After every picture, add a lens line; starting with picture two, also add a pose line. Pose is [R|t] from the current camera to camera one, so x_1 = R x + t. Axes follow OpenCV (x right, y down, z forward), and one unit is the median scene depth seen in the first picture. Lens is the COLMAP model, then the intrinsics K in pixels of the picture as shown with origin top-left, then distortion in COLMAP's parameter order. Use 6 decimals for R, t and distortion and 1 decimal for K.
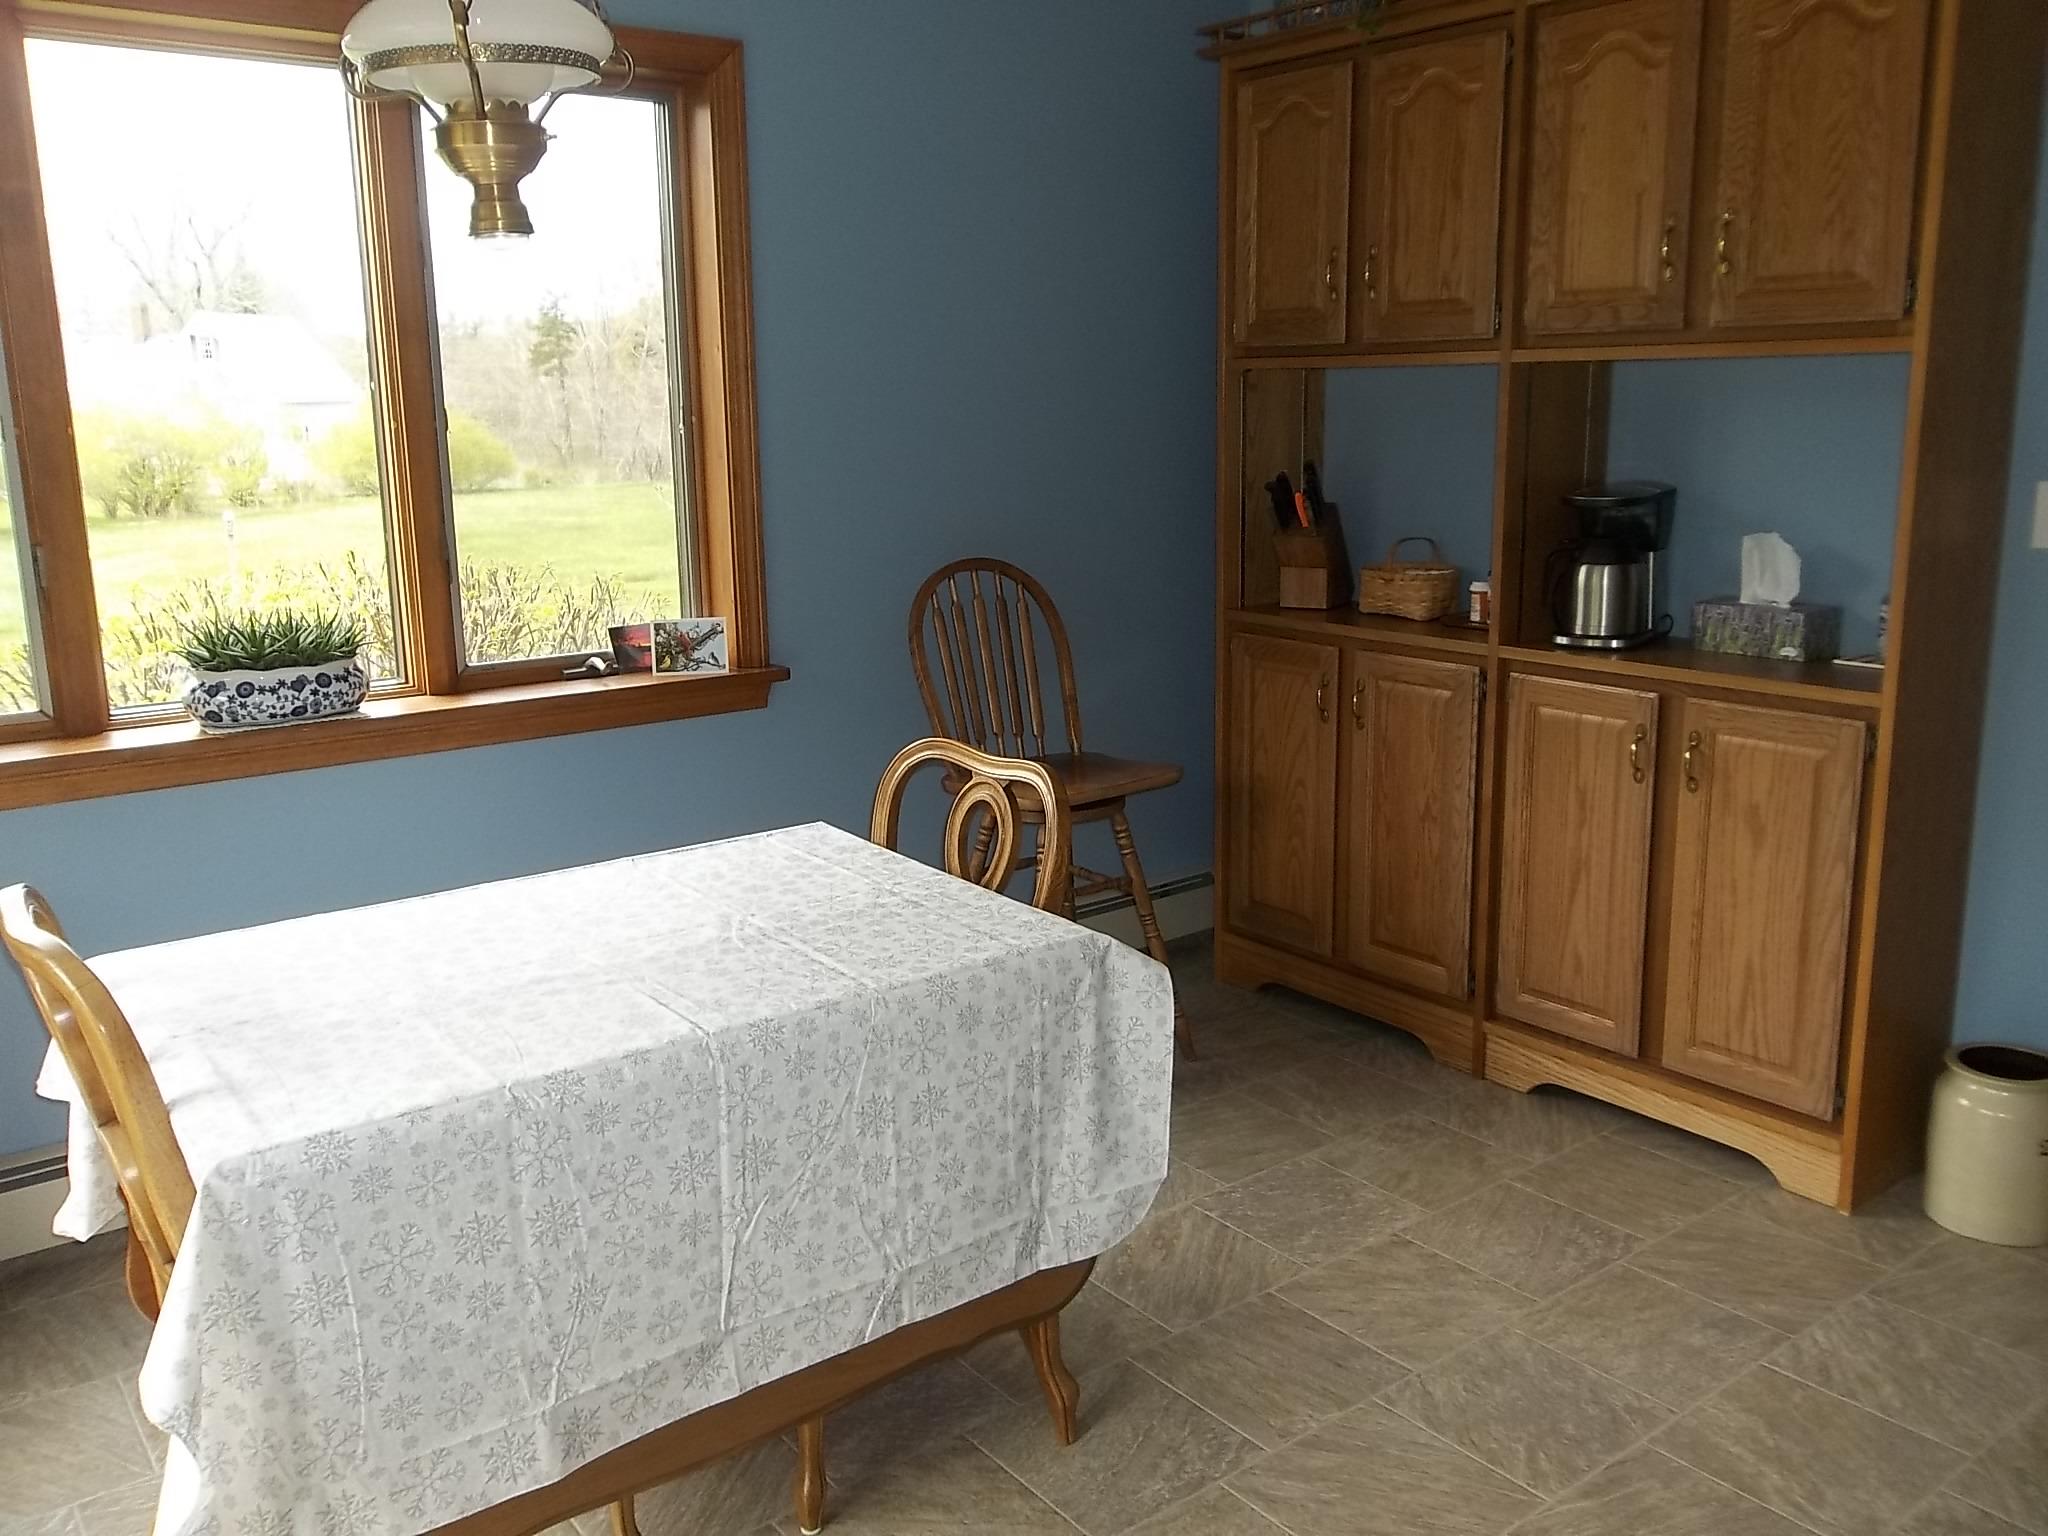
lens RADIAL K [[1701.3, 0, 1027.9], [0, 1701.3, 769.2], [0, 0, 1]] dist [-0.005512, -0.001750]
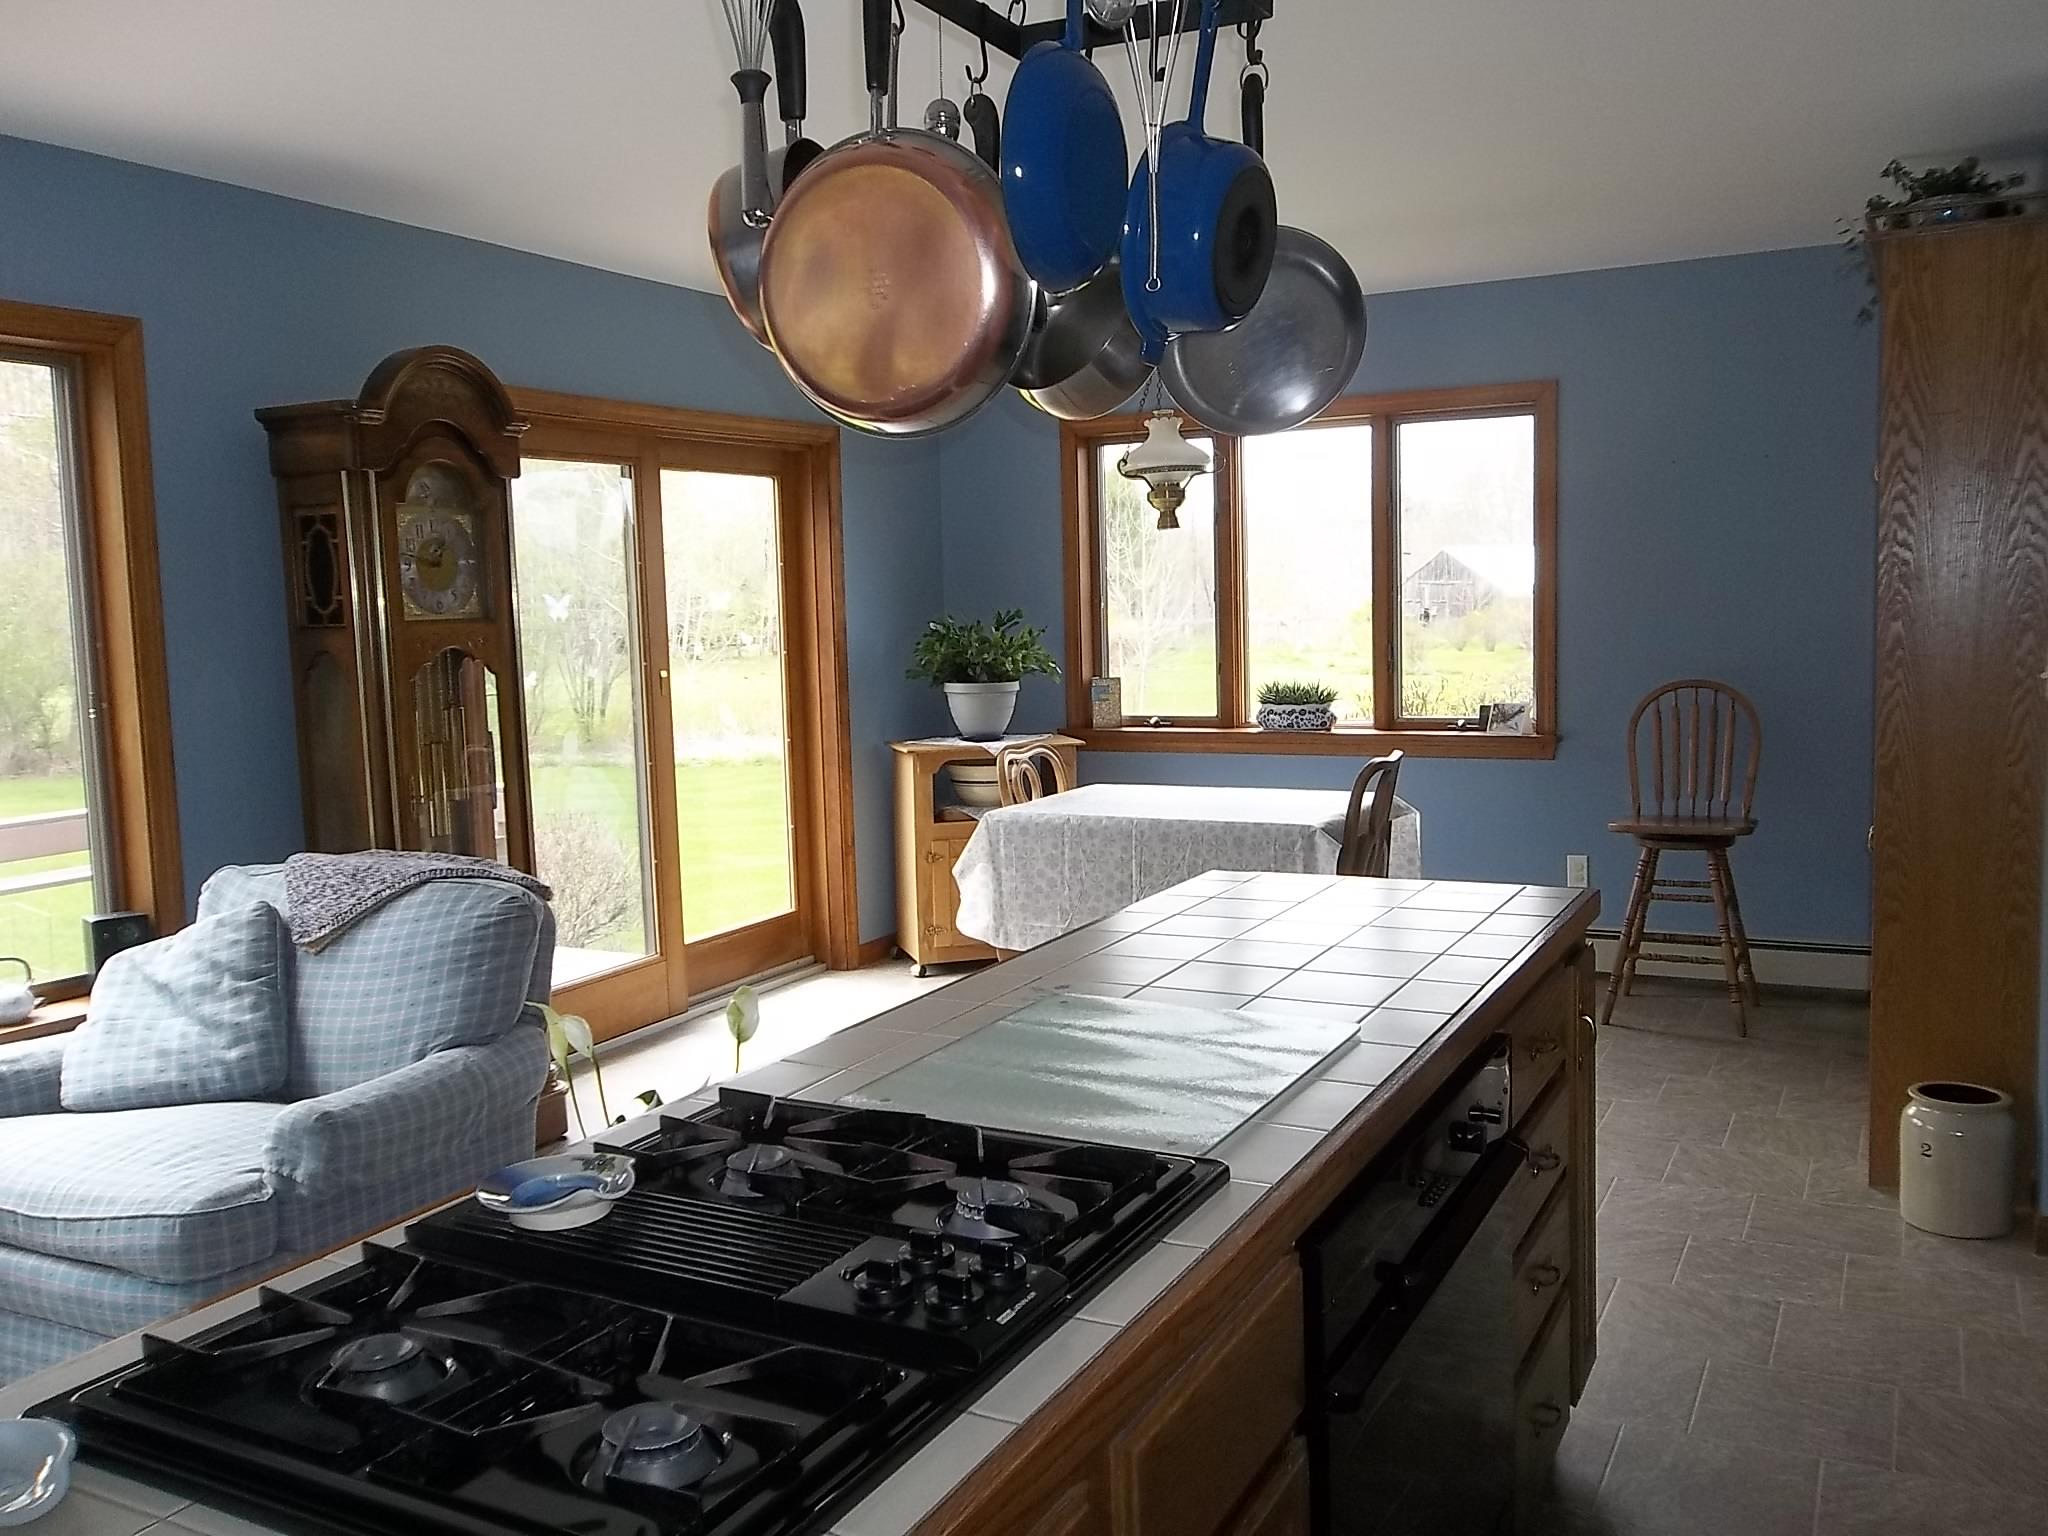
lens RADIAL K [[1701.3, 0, 1026.8], [0, 1701.3, 766.1], [0, 0, 1]] dist [-0.005512, -0.001750]
pose [[0.386912, 0.088242, -0.917885, 1.477997], [-0.175090, 0.984332, 0.020825, 0.031988], [0.905341, 0.152655, 0.396301, -0.166130]]
